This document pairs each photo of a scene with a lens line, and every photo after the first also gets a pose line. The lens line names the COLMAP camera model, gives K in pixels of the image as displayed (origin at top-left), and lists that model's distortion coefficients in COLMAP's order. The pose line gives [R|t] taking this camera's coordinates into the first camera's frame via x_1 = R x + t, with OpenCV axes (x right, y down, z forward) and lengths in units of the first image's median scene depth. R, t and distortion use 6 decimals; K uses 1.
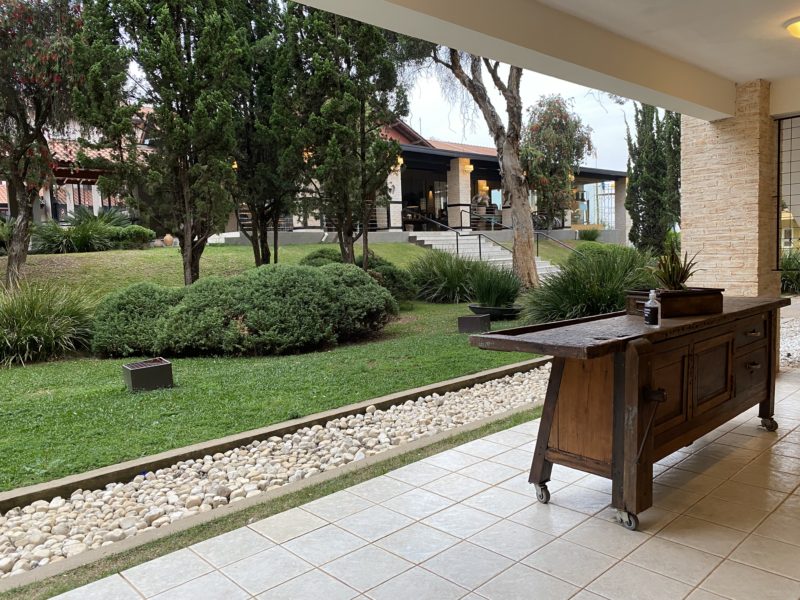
lens RADIAL K [[615.3, 0, 400.0], [0, 615.3, 300.0], [0, 0, 1]] dist [0.045047, -0.065074]
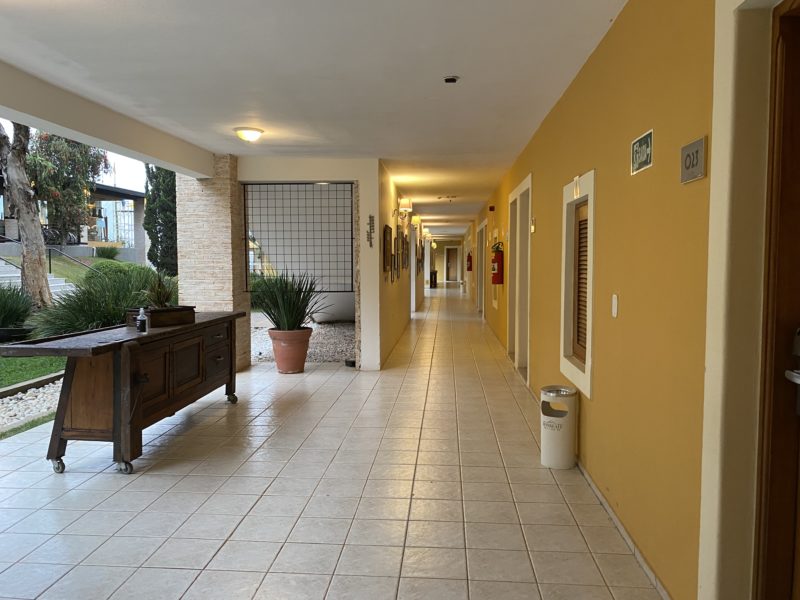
lens RADIAL K [[615.3, 0, 400.0], [0, 615.3, 300.0], [0, 0, 1]] dist [0.045047, -0.065074]
pose [[0.742736, -0.006687, 0.669551, -0.059739], [0.025207, 0.999521, -0.017979, 0.003505], [-0.669110, 0.030231, 0.742549, -0.254583]]
